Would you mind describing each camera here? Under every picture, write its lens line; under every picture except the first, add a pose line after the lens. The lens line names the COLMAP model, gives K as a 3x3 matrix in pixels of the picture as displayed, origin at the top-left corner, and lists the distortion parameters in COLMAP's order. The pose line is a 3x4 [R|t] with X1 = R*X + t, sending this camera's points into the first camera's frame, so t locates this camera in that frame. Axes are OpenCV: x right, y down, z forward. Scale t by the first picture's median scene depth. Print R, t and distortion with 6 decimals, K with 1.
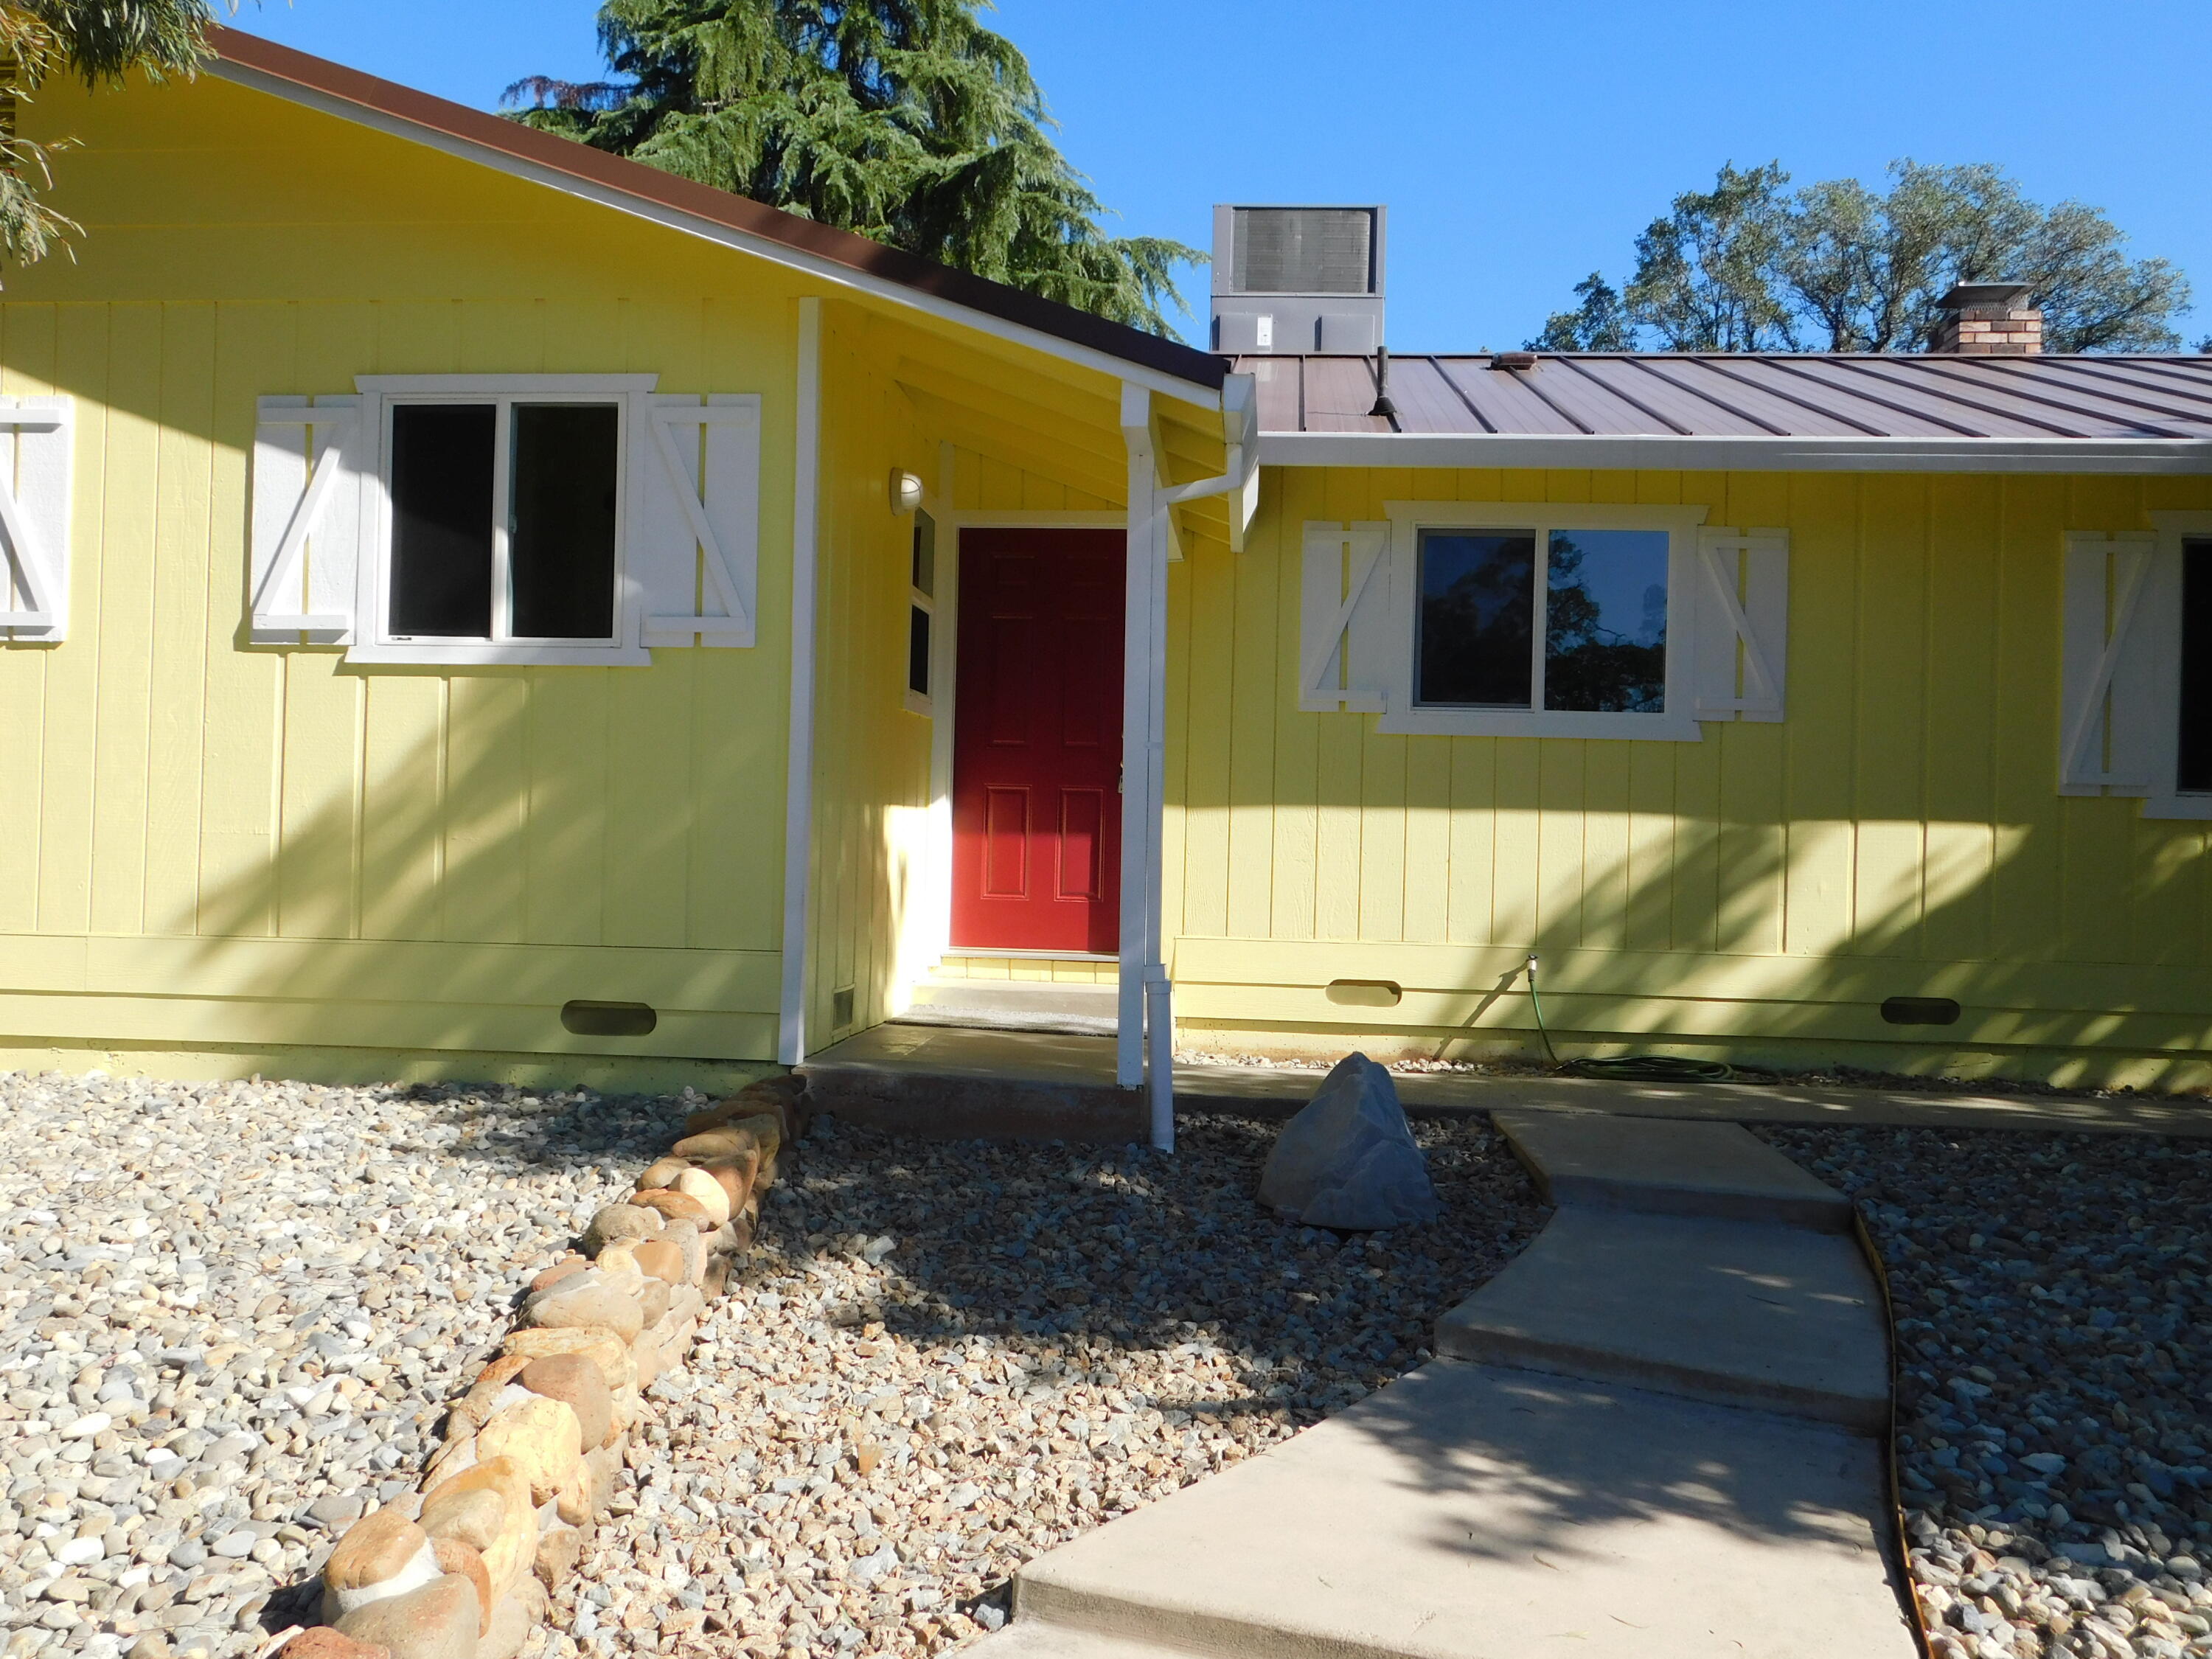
lens RADIAL K [[1950.5, 0, 1104.4], [0, 1950.5, 826.2], [0, 0, 1]] dist [-0.011450, 0.013057]
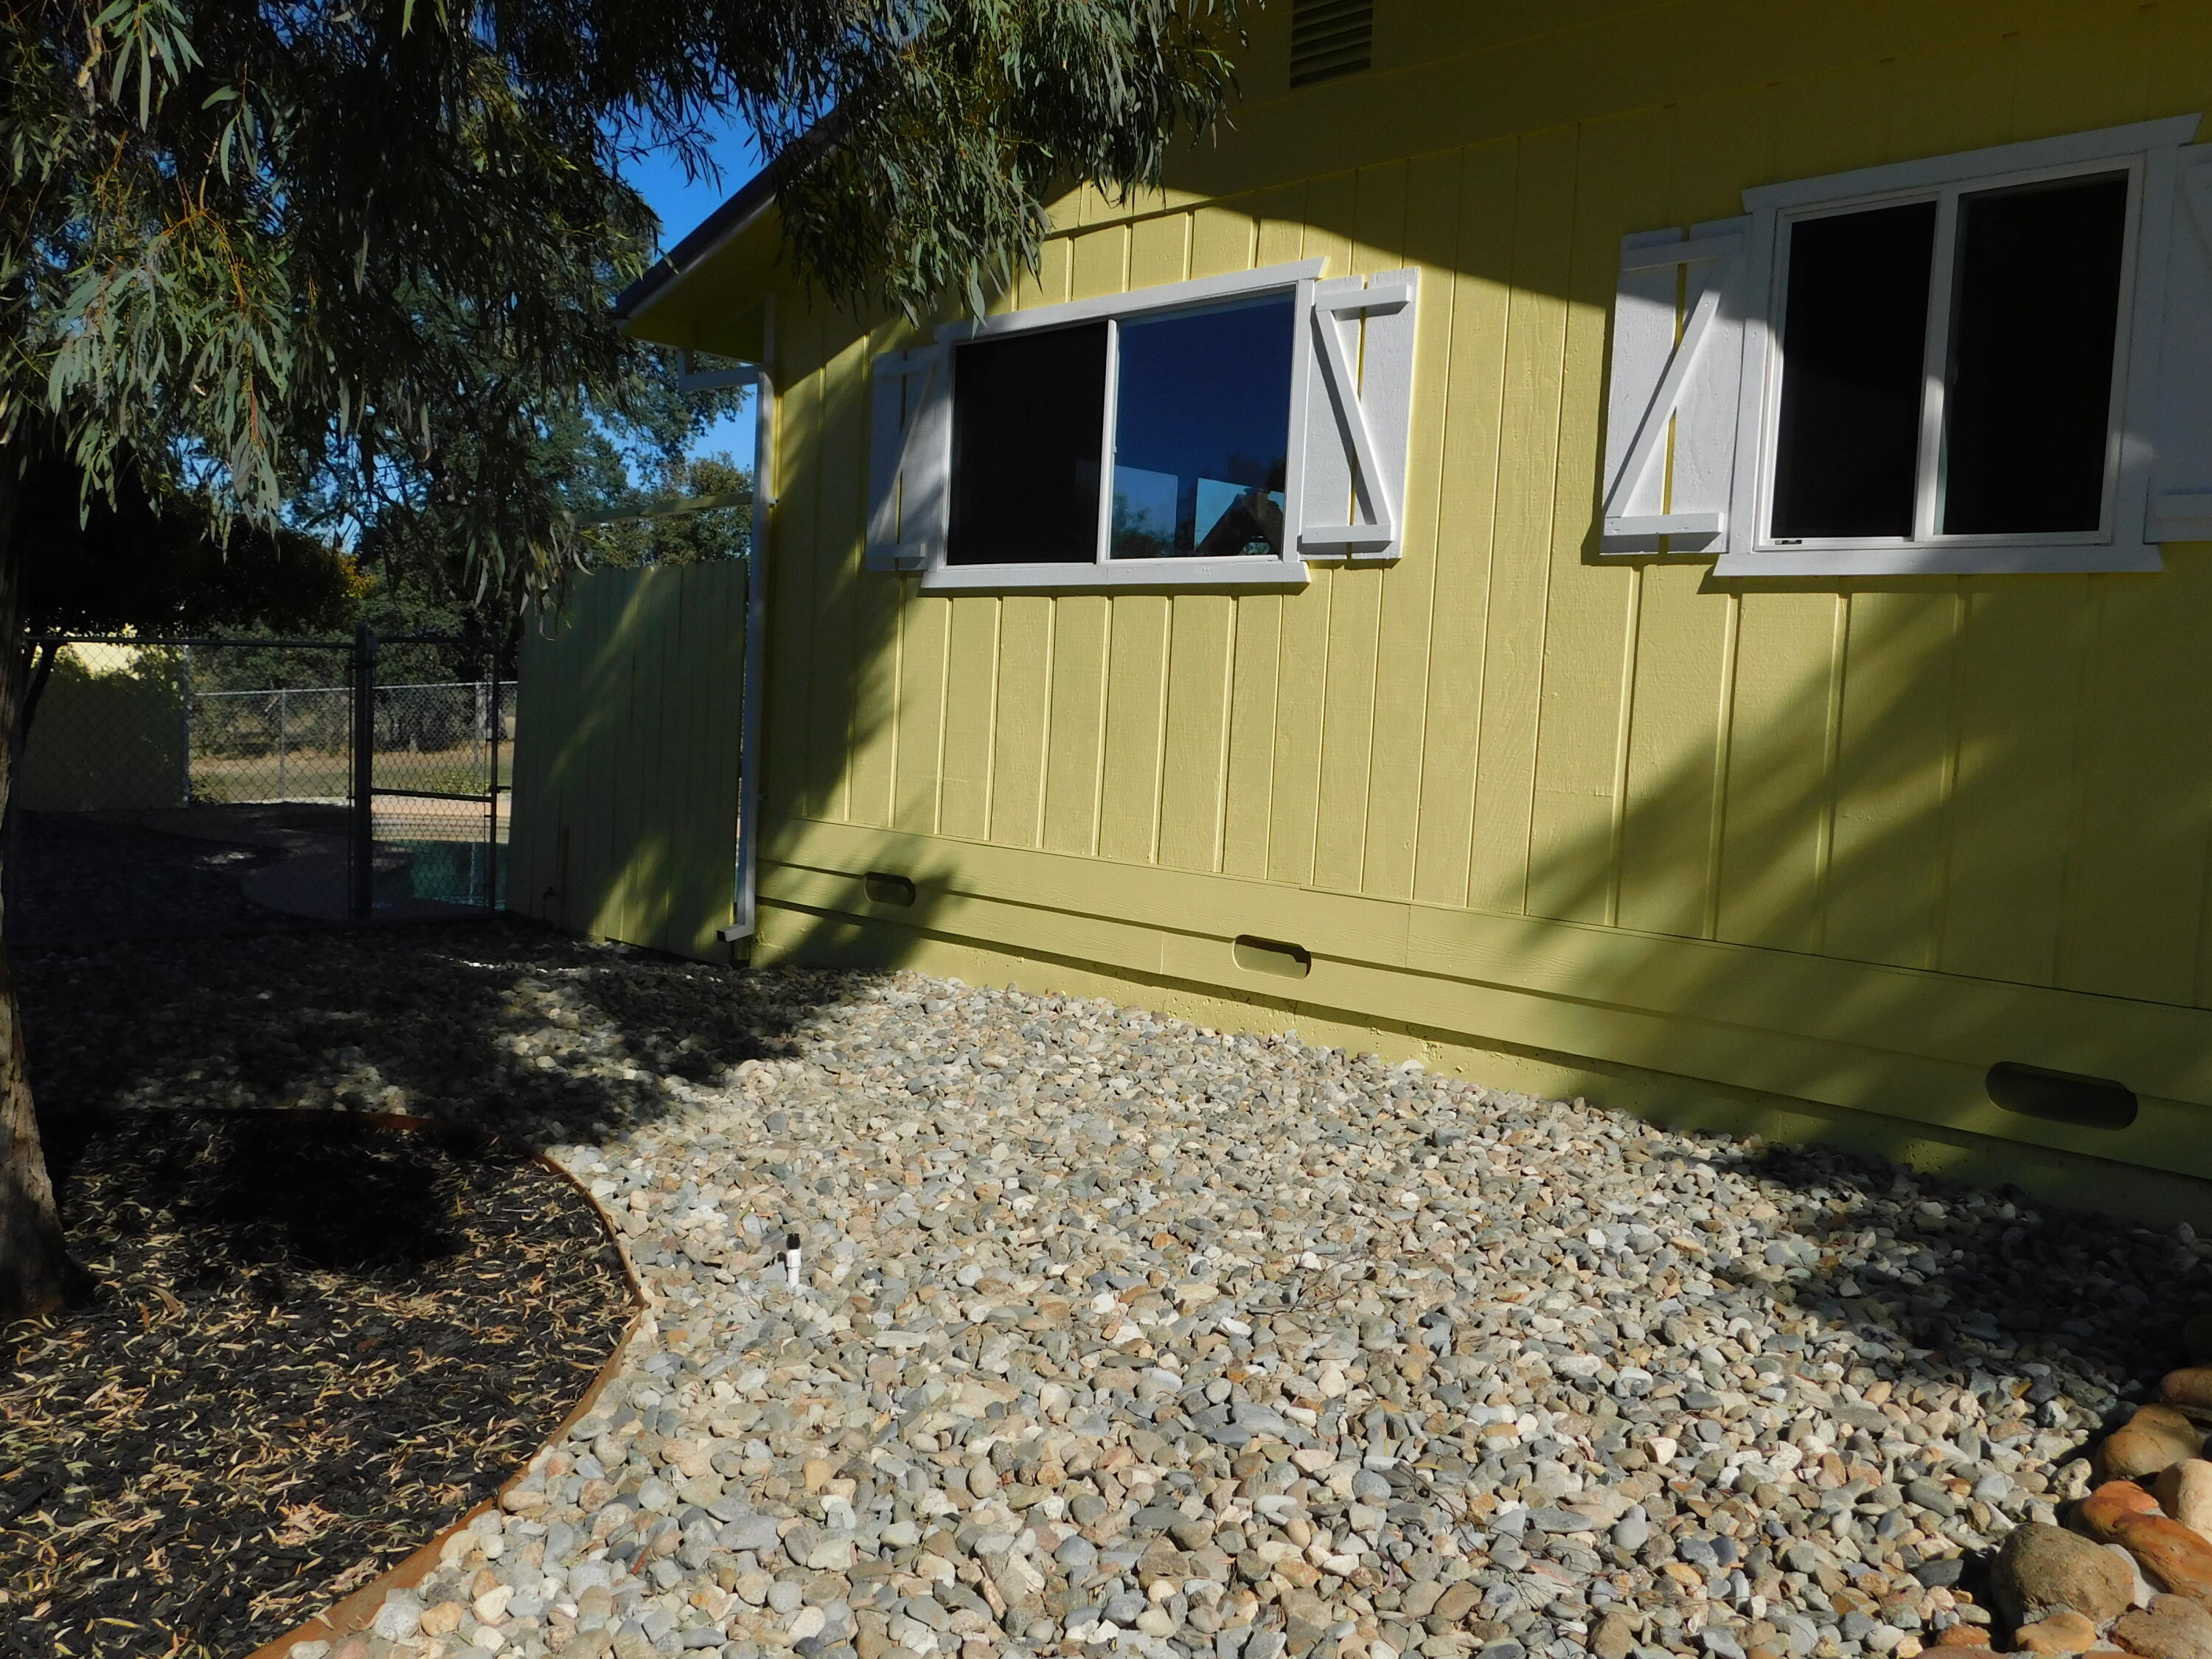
lens RADIAL K [[1950.5, 0, 1105.9], [0, 1950.5, 821.4], [0, 0, 1]] dist [-0.011450, 0.013057]
pose [[0.757597, 0.059023, -0.650049, -0.071263], [-0.030436, 0.998014, 0.055146, -0.023650], [0.652013, -0.021994, 0.757889, 0.272328]]
